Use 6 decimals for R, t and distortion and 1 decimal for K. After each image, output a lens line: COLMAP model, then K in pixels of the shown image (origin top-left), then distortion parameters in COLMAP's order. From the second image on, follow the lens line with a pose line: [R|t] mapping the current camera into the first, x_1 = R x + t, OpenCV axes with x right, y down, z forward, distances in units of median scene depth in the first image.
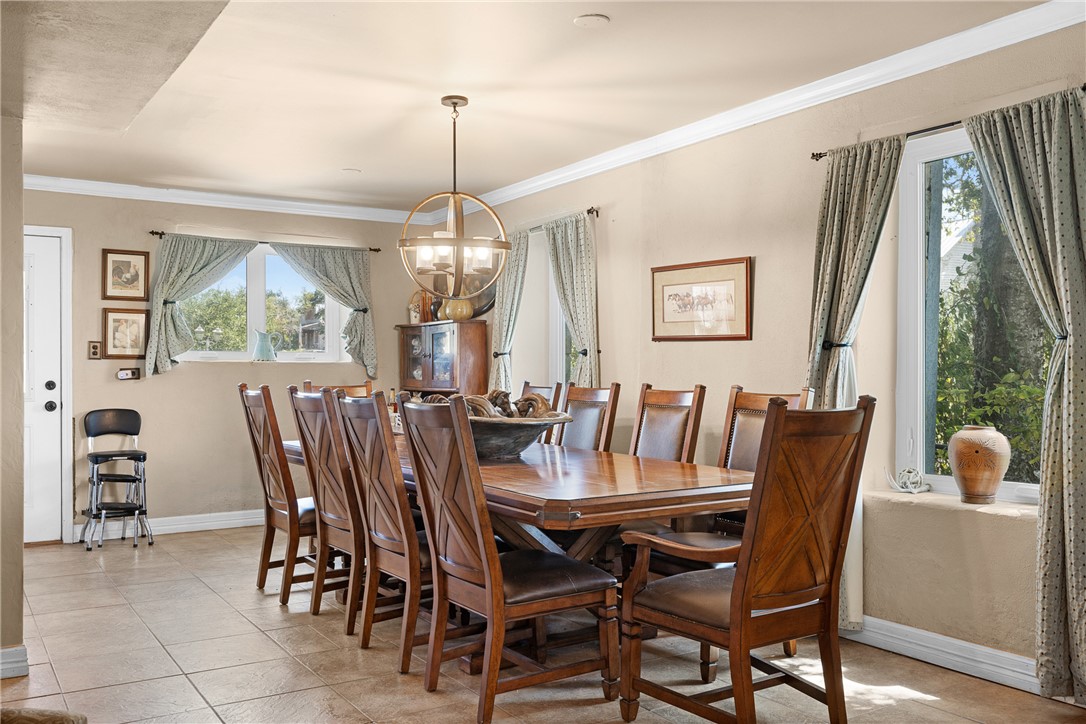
lens RADIAL K [[932.7, 0, 543.0], [0, 932.7, 363.5], [0, 0, 1]] dist [-0.013676, -0.004614]
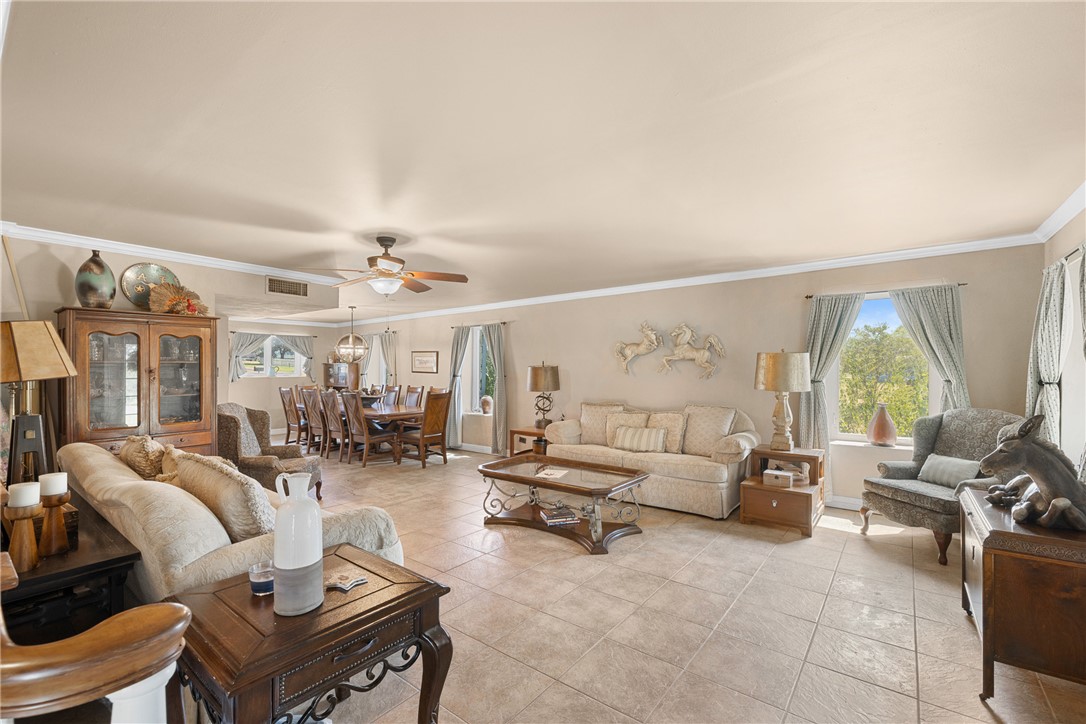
lens RADIAL K [[453.7, 0, 539.7], [0, 453.7, 365.4], [0, 0, 1]] dist [0.000594, 0.000098]
pose [[0.941685, 0.002455, 0.336485, -0.002006], [-0.002660, 0.999996, 0.000149, -0.059427], [-0.336484, -0.001035, 0.941689, -0.851798]]
